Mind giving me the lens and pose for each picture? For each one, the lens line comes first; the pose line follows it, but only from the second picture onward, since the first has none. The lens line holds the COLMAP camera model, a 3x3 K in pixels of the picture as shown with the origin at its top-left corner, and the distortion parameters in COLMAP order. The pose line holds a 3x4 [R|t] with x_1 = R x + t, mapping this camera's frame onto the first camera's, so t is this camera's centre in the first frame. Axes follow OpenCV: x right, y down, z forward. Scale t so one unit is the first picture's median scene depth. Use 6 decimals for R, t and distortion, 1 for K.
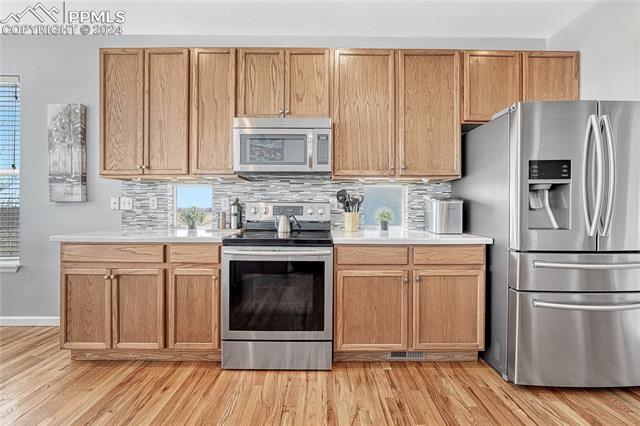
lens RADIAL K [[257.0, 0, 323.1], [0, 257.0, 208.3], [0, 0, 1]] dist [-0.007170, 0.000590]
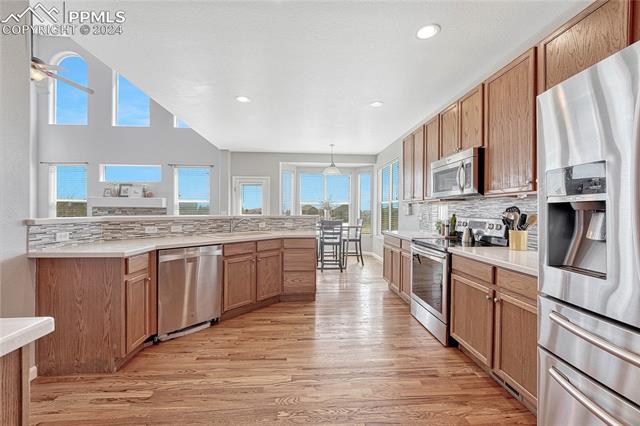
lens RADIAL K [[257.0, 0, 322.2], [0, 257.0, 213.5], [0, 0, 1]] dist [-0.007170, 0.000590]
pose [[0.067674, 0.003811, -0.997700, 1.084183], [-0.007158, 0.999969, 0.003334, -0.046574], [0.997682, 0.006915, 0.067700, 0.225723]]
